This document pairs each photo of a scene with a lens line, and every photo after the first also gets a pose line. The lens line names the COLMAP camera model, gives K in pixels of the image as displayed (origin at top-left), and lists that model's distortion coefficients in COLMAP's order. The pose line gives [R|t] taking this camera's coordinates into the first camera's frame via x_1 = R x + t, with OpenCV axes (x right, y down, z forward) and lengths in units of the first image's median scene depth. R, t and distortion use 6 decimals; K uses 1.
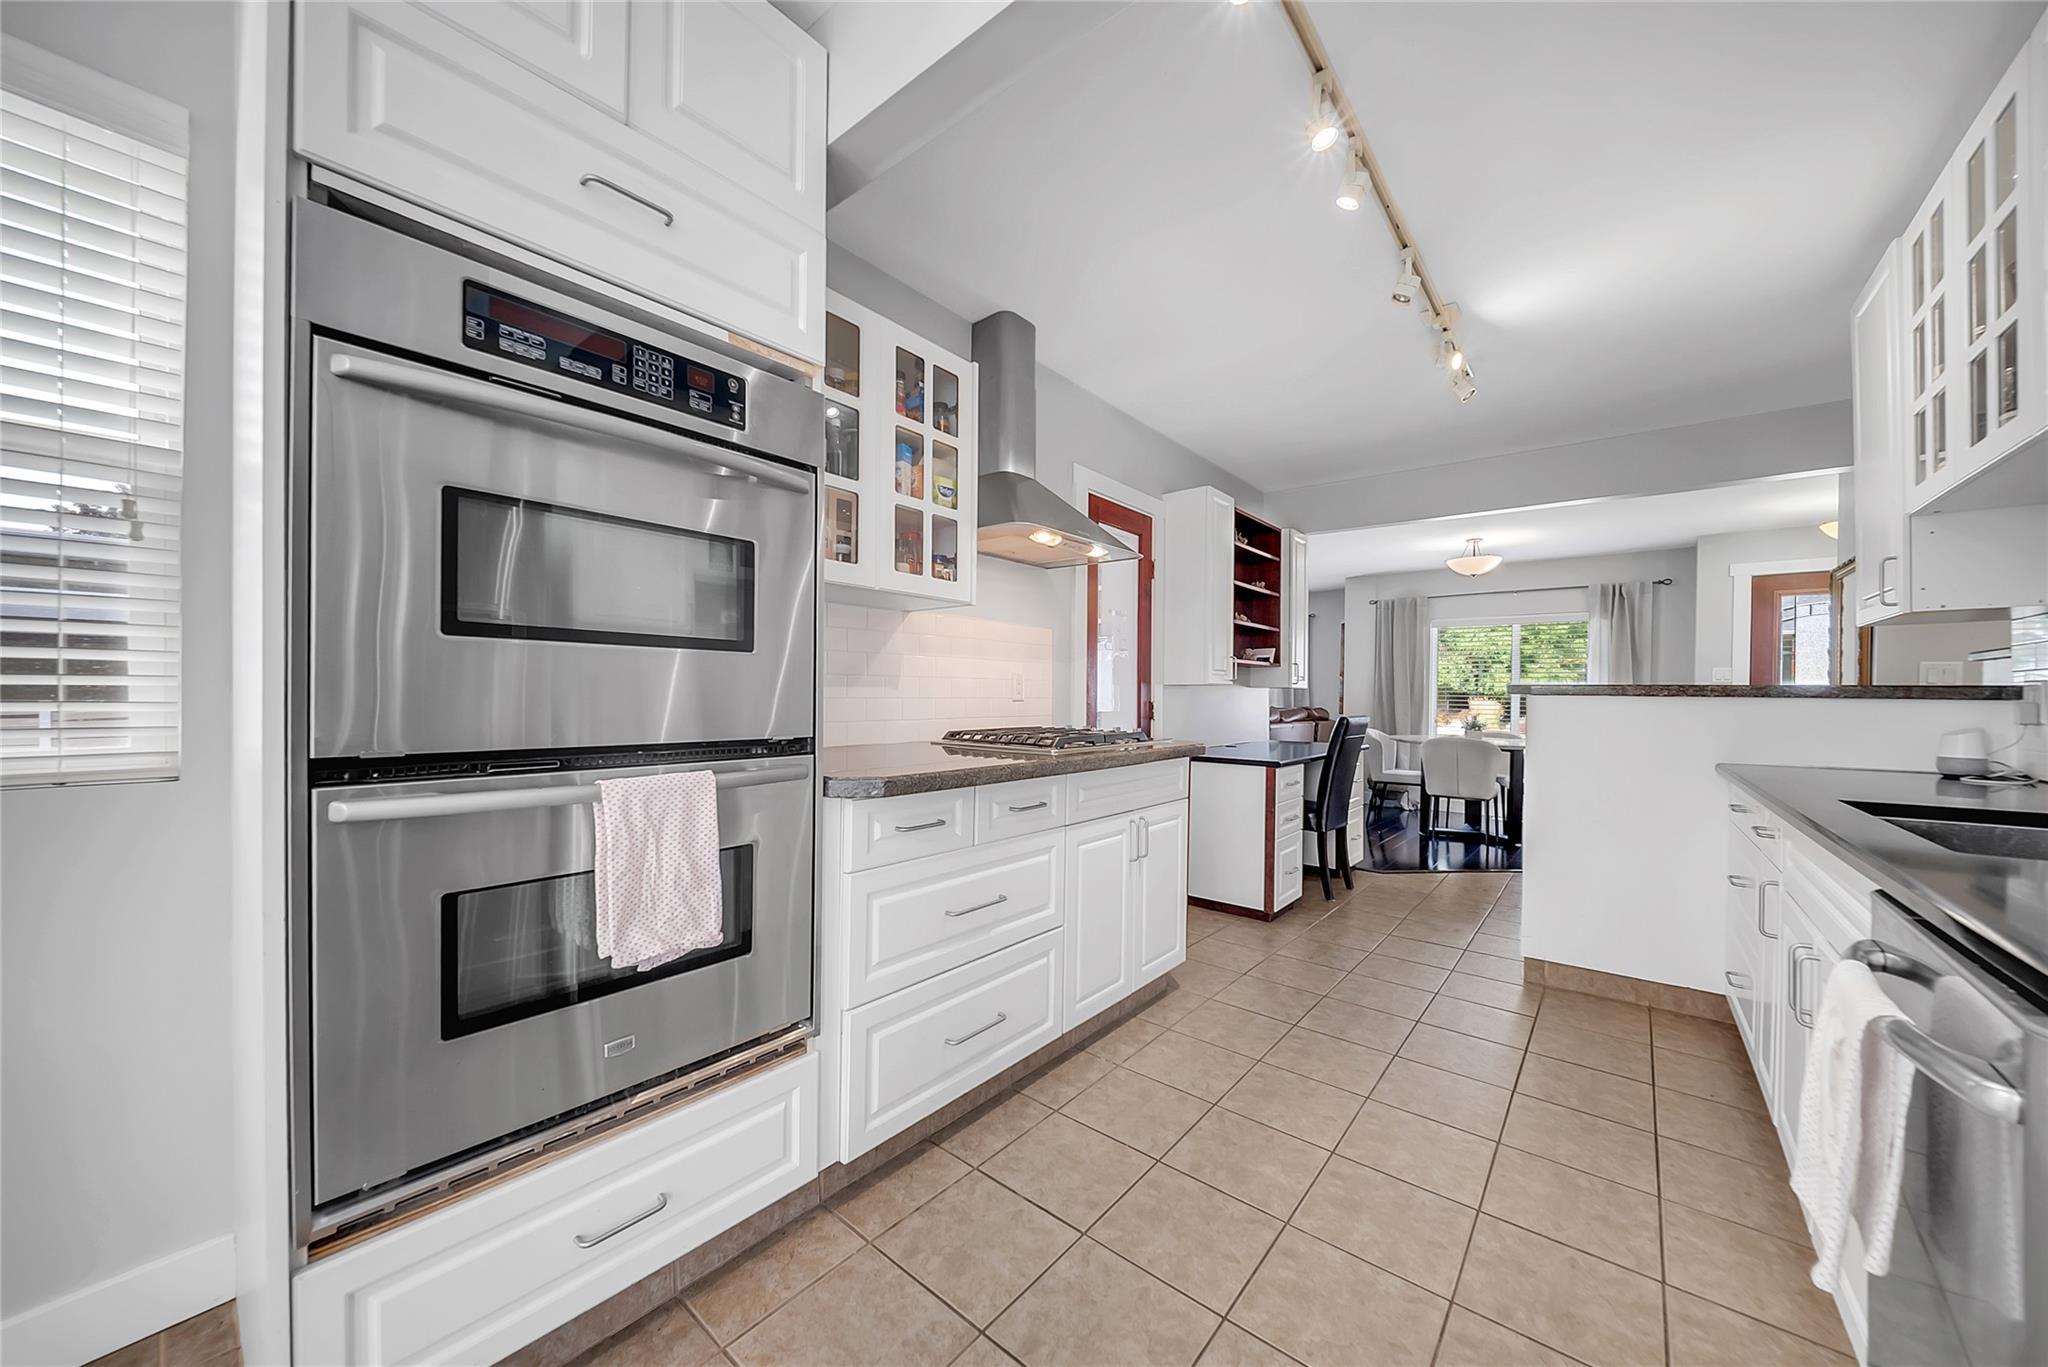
lens RADIAL K [[722.0, 0, 1066.4], [0, 722.0, 704.3], [0, 0, 1]] dist [-0.000392, -0.002068]
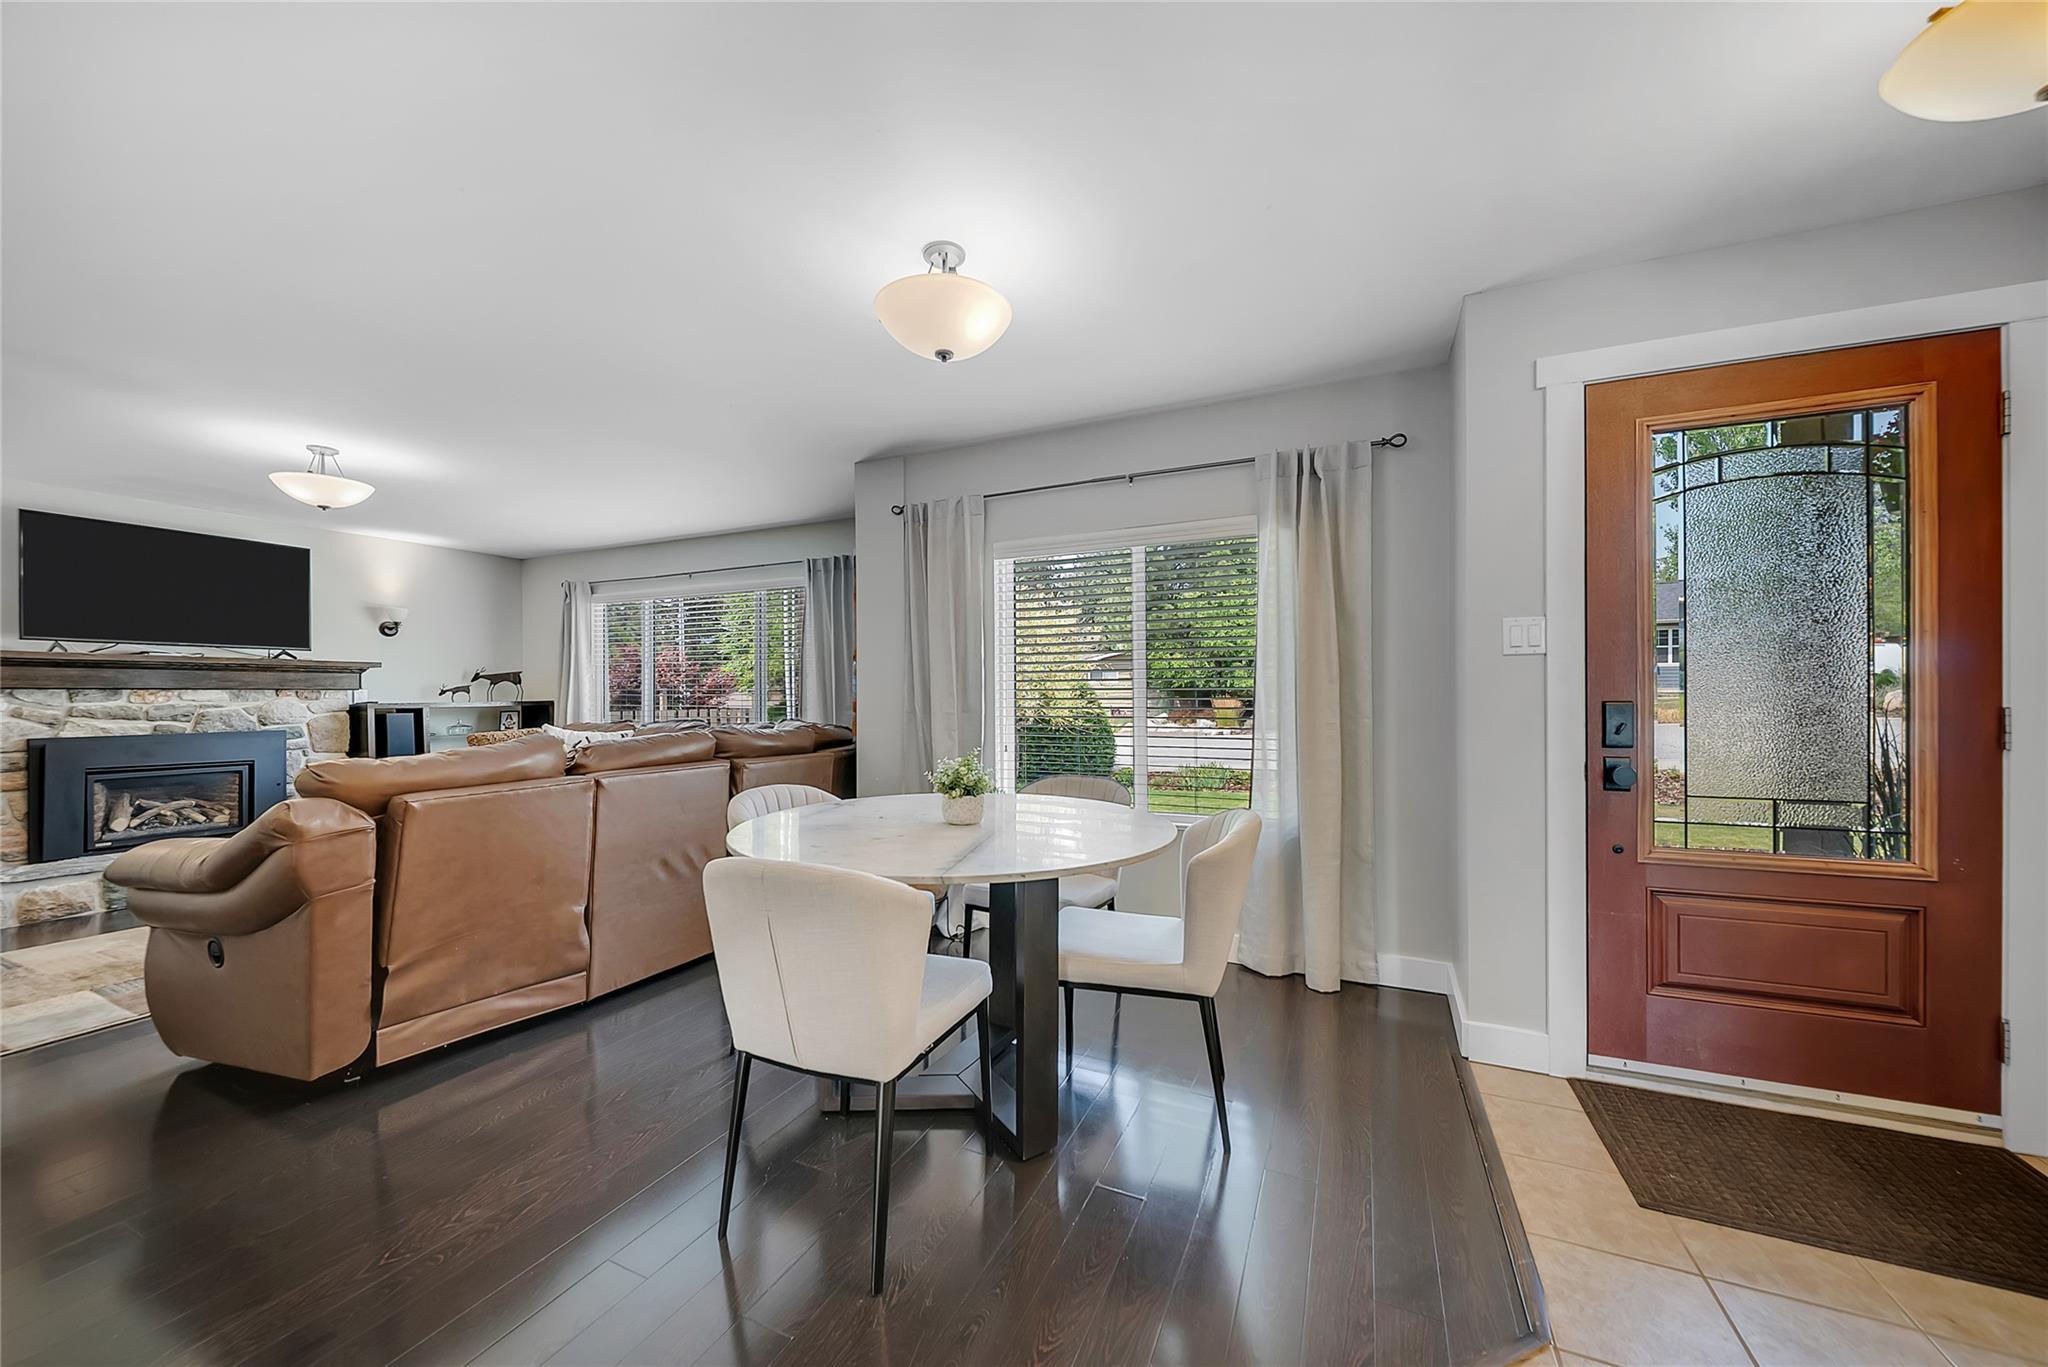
lens RADIAL K [[722.0, 0, 1033.0], [0, 722.0, 679.3], [0, 0, 1]] dist [-0.000392, -0.002068]
pose [[0.971233, -0.003332, 0.238108, 1.565596], [0.011872, 0.999336, -0.034444, -0.016826], [-0.237836, 0.036280, 0.970628, 1.935948]]
